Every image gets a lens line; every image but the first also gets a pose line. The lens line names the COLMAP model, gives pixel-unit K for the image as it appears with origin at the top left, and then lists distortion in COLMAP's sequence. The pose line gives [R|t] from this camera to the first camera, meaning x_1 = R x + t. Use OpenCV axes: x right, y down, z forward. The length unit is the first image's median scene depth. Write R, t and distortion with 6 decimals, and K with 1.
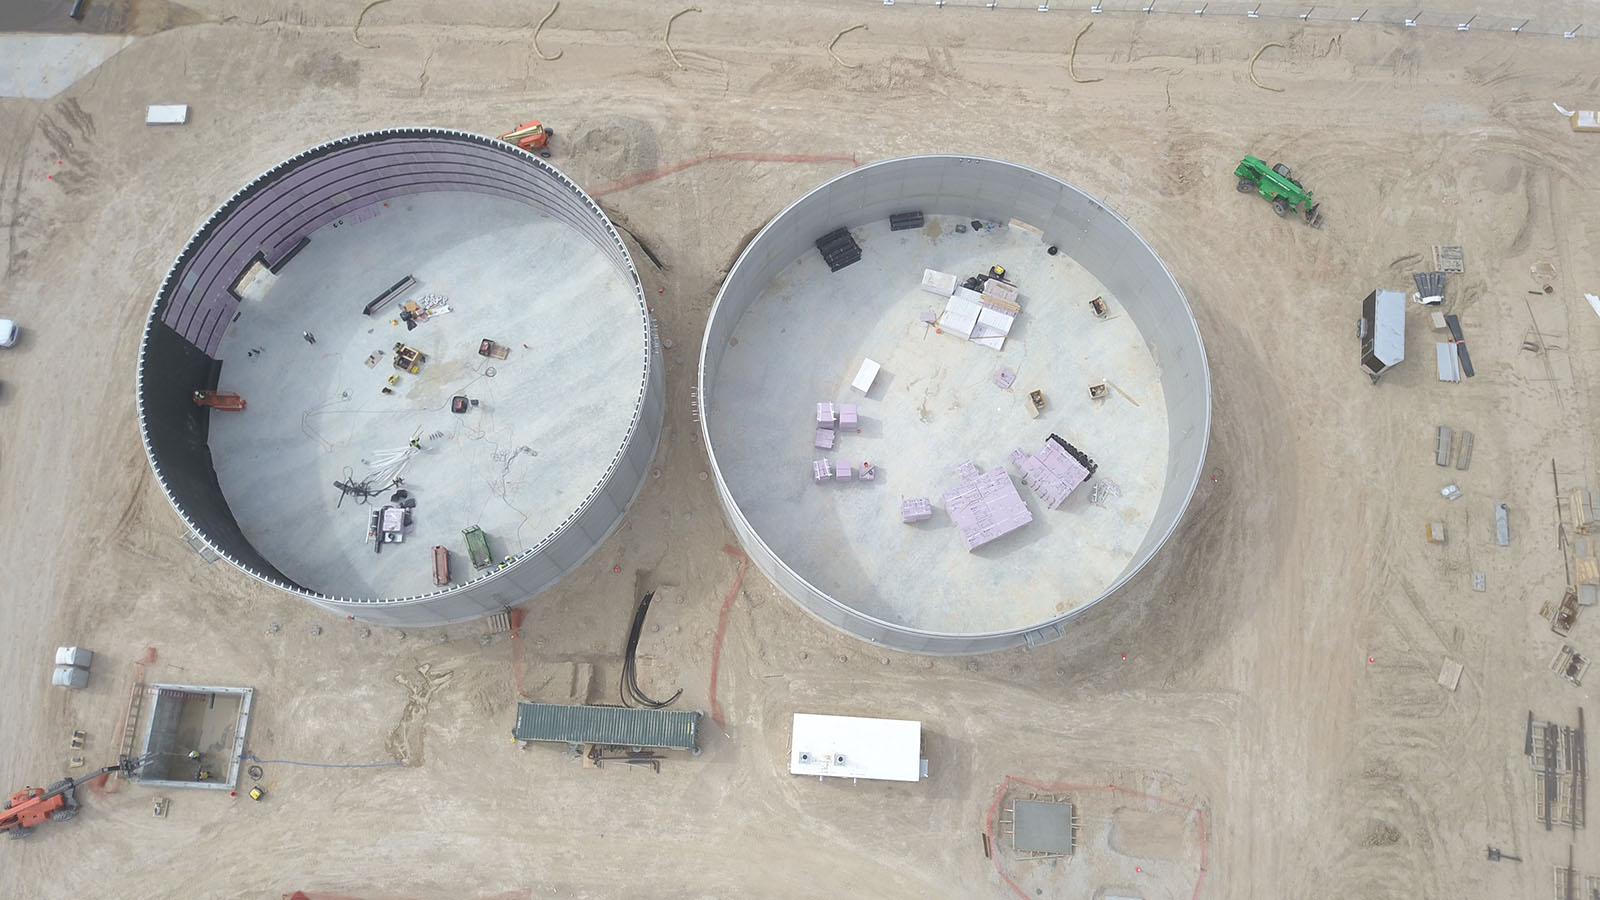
lens RADIAL K [[1260.9, 0, 800.4], [0, 1260.9, 450.8], [0, 0, 1]] dist [0.021382, -0.030743]
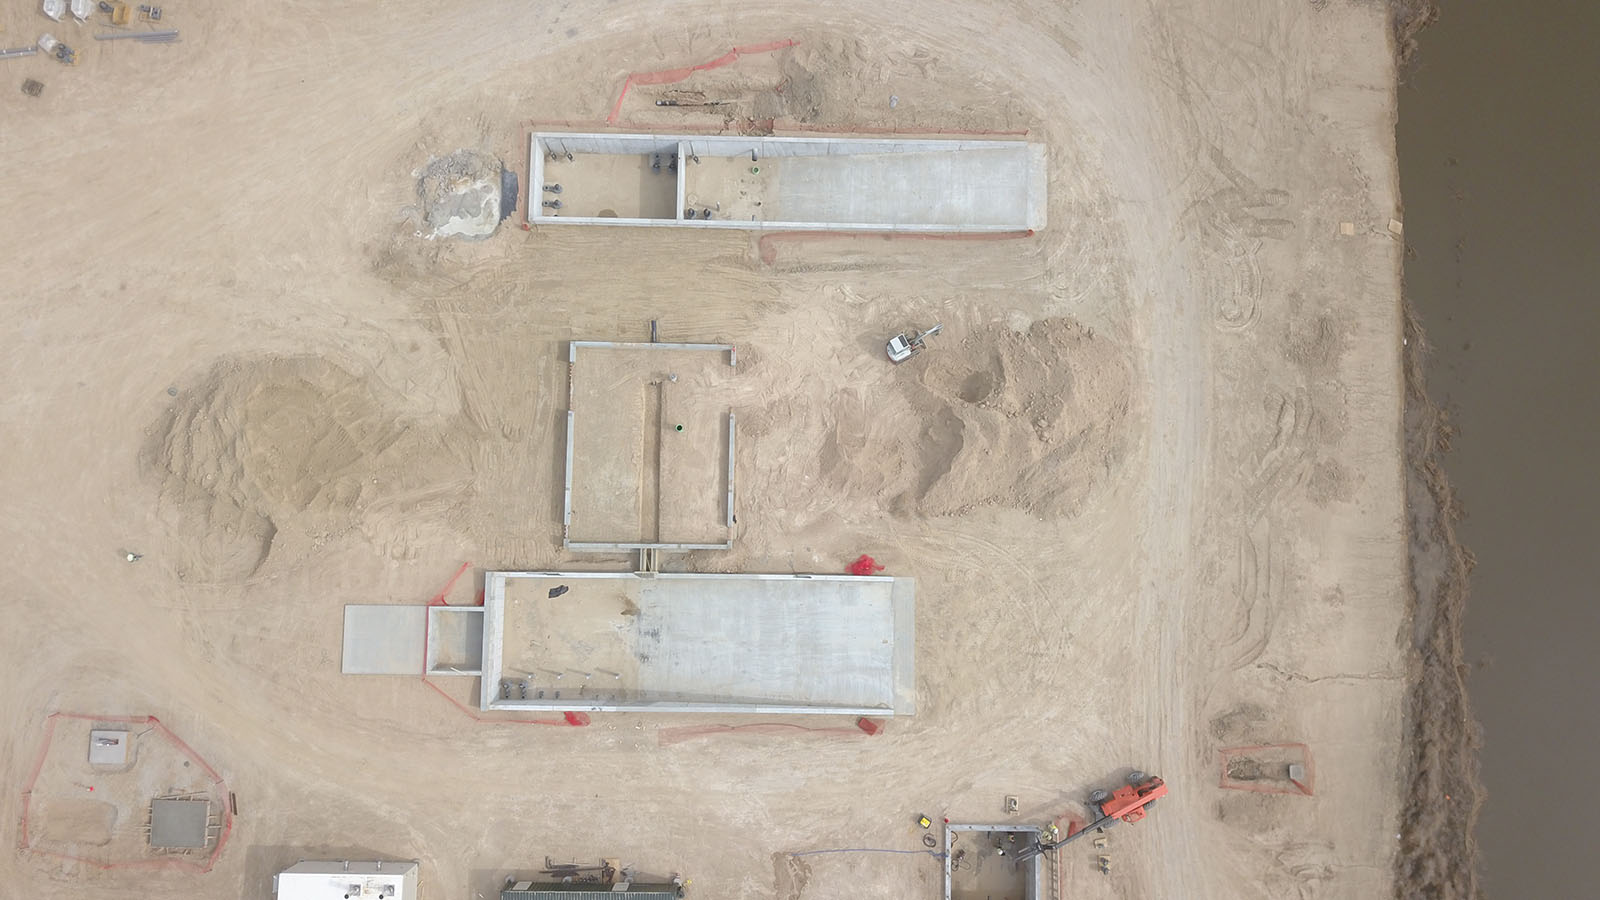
lens RADIAL K [[1260.9, 0, 799.5], [0, 1260.9, 451.8], [0, 0, 1]] dist [0.021382, -0.030743]
pose [[-0.999118, 0.038772, -0.016122, -0.320481], [-0.041982, -0.930186, 0.364681, 0.177972], [-0.000857, 0.365036, 0.930993, -0.100246]]
